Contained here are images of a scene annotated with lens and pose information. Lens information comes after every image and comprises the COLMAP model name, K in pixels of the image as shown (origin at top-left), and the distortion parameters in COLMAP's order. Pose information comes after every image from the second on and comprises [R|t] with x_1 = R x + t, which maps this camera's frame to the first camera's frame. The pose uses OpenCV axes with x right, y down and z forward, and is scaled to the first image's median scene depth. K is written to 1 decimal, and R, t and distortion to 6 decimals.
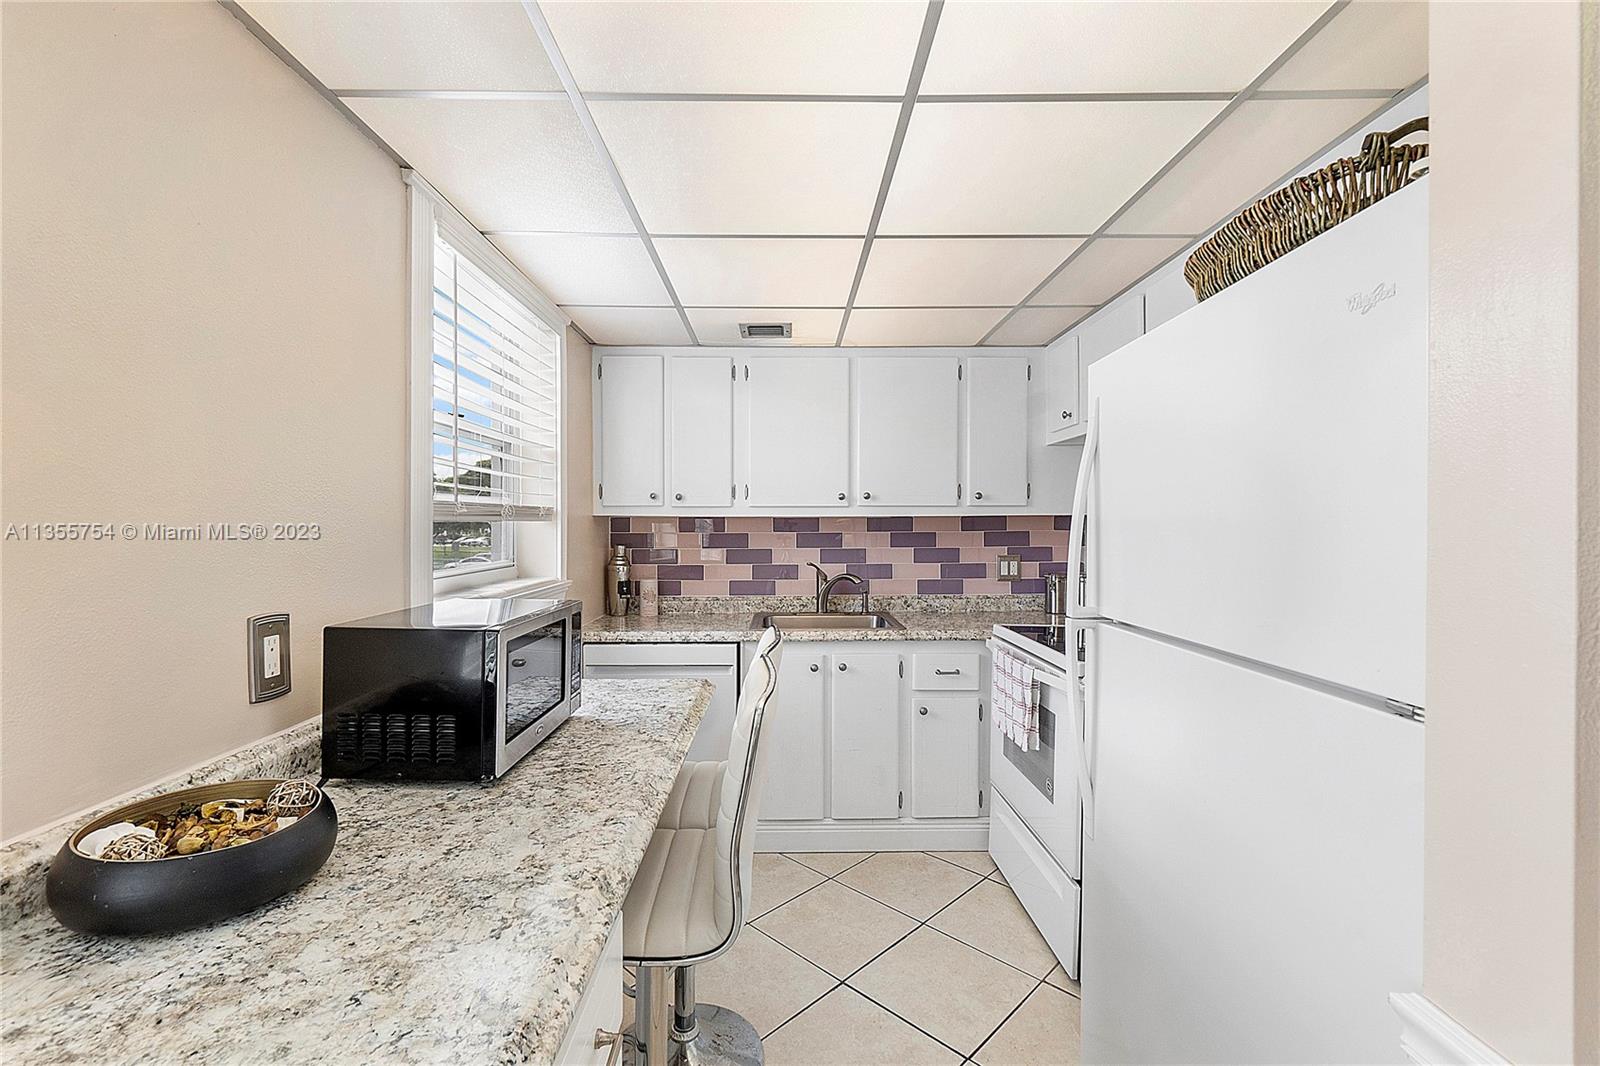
lens RADIAL K [[693.4, 0, 792.0], [0, 693.4, 525.6], [0, 0, 1]] dist [-0.005008, 0.000901]
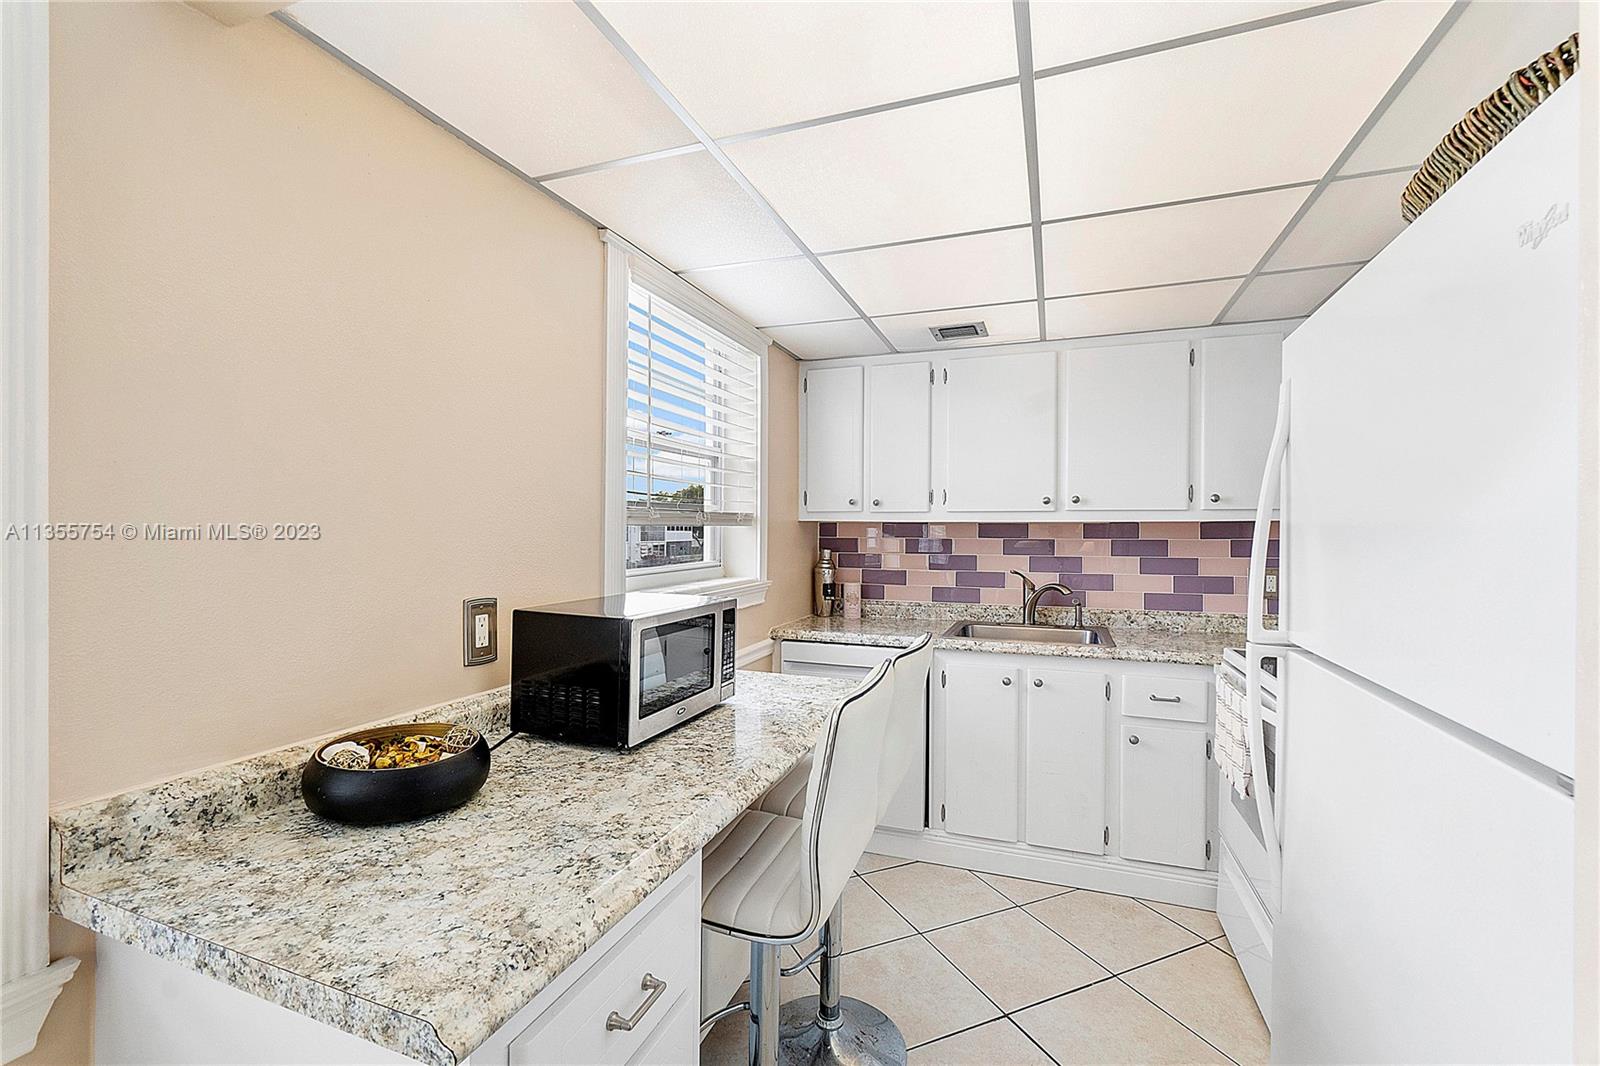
lens RADIAL K [[693.4, 0, 792.0], [0, 693.4, 525.6], [0, 0, 1]] dist [-0.005008, 0.000901]
pose [[0.931040, 0.003140, -0.364905, 0.136676], [-0.005973, 0.999960, -0.006637, 0.000044], [0.364869, 0.008359, 0.931021, 0.009292]]
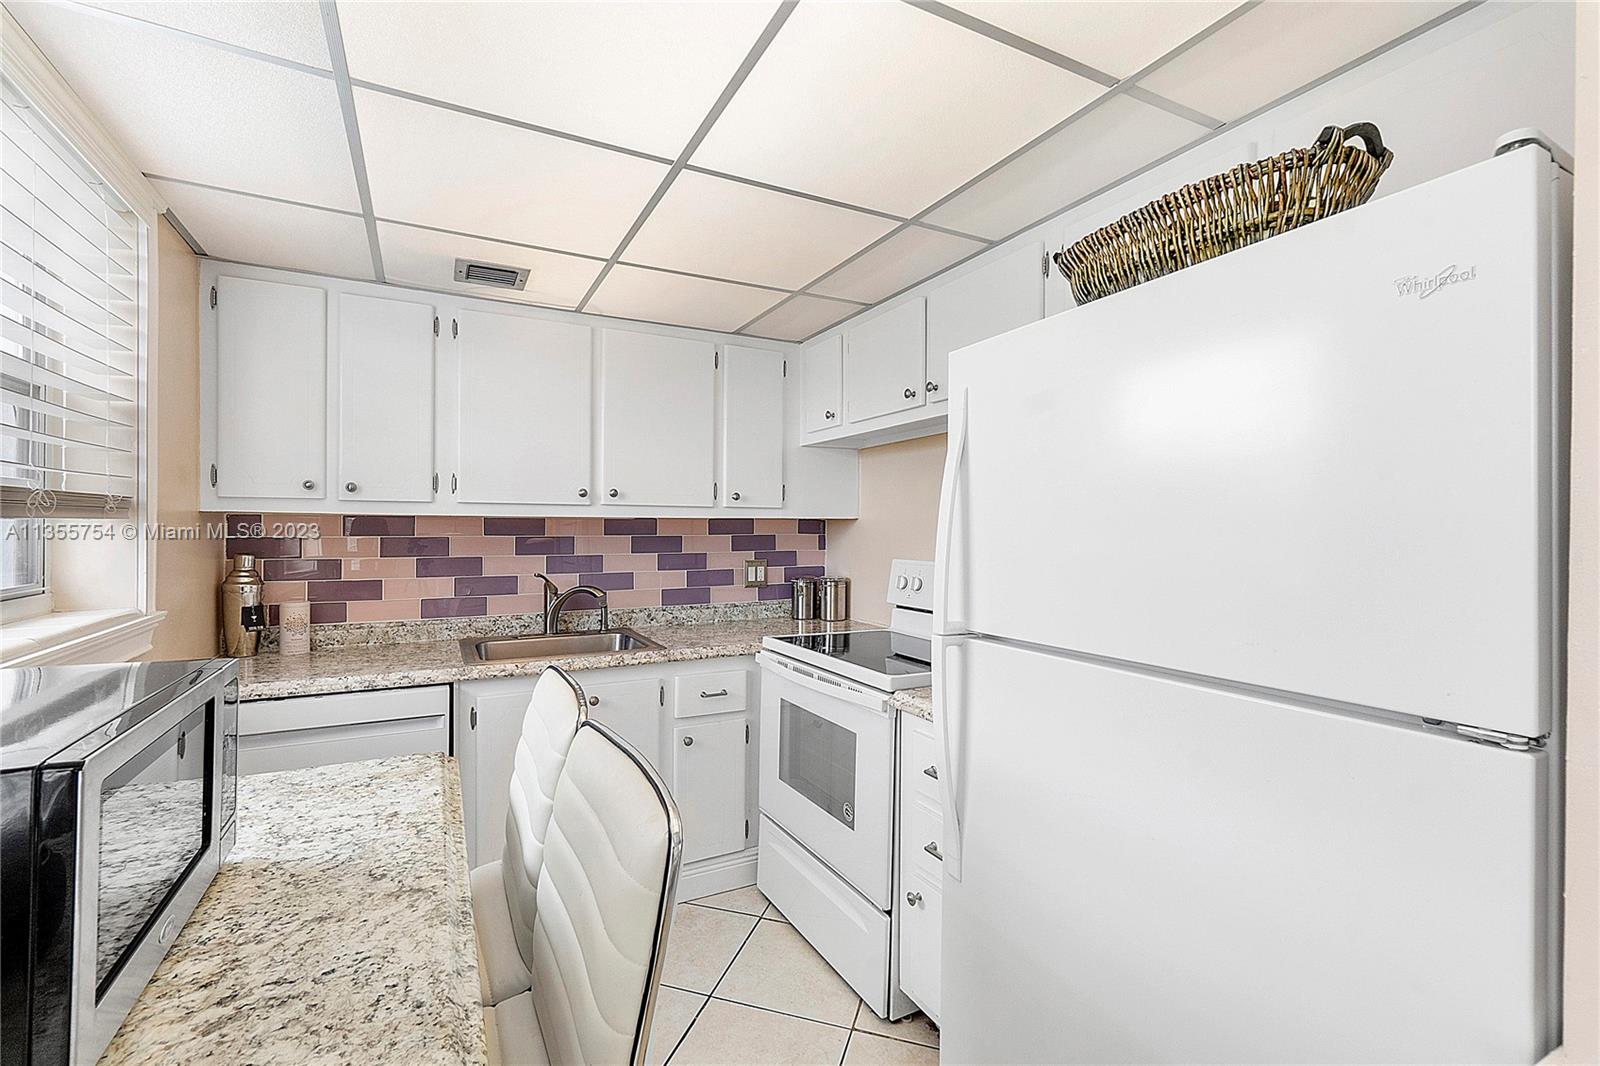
lens RADIAL K [[691.4, 0, 793.2], [0, 691.4, 529.6], [0, 0, 1]] dist [-0.006661, 0.000056]
pose [[0.889406, 0.004524, 0.457096, -0.119964], [-0.005419, 0.999985, 0.000647, -0.000168], [-0.457086, -0.003053, 0.889417, 0.220408]]
